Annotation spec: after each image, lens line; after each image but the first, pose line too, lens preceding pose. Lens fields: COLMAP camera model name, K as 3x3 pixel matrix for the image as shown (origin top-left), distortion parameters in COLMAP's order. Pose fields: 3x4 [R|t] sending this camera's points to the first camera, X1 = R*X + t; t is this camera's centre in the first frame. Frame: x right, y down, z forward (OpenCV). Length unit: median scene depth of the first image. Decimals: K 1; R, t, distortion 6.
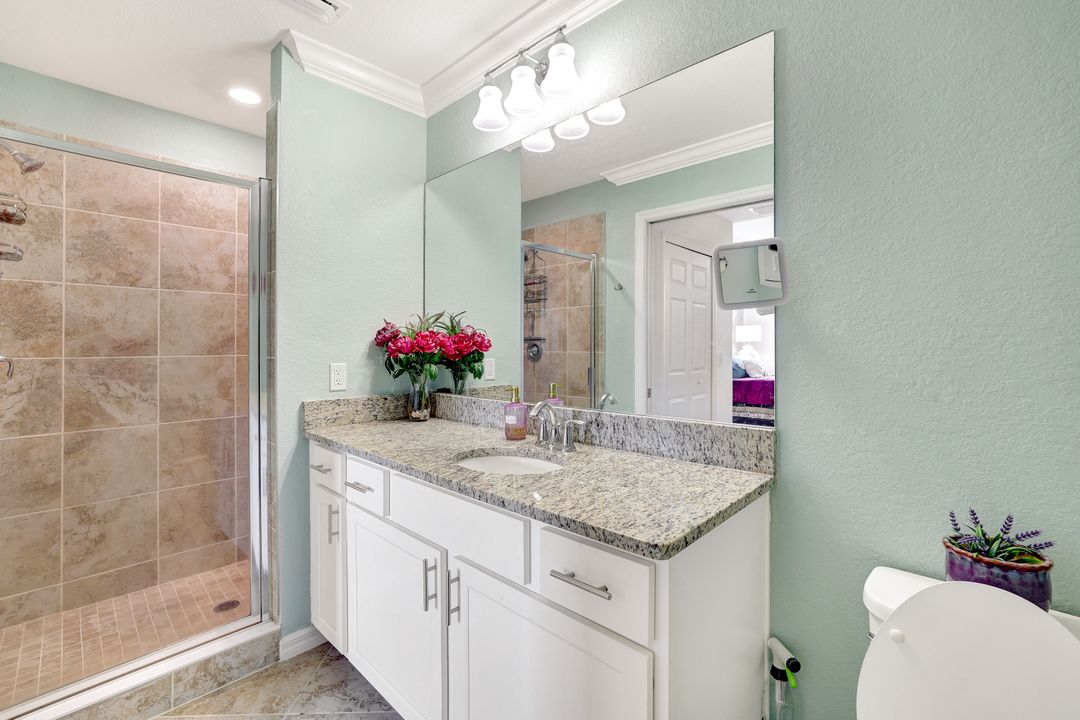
lens RADIAL K [[461.3, 0, 541.2], [0, 461.3, 353.8], [0, 0, 1]] dist [-0.057766, 0.020166]
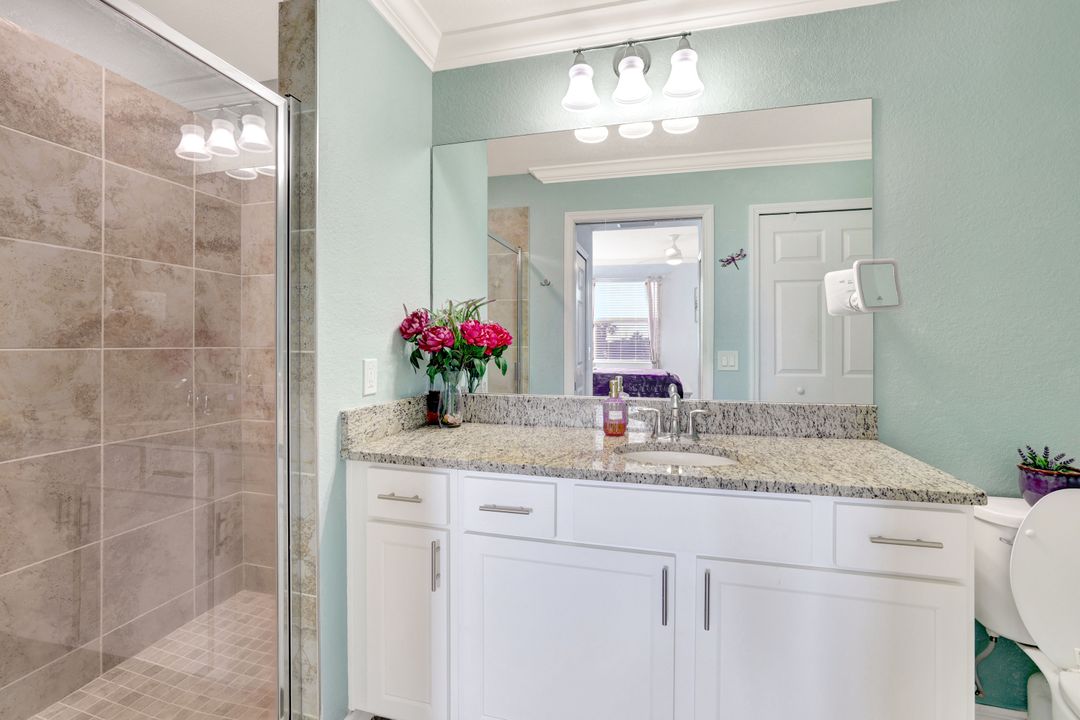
lens RADIAL K [[463.0, 0, 540.2], [0, 463.0, 344.1], [0, 0, 1]] dist [-0.045073, 0.011780]
pose [[0.879943, 0.006889, 0.475029, -0.532325], [-0.000980, 0.999919, -0.012686, 0.005391], [-0.475078, 0.010697, 0.879879, 0.175986]]
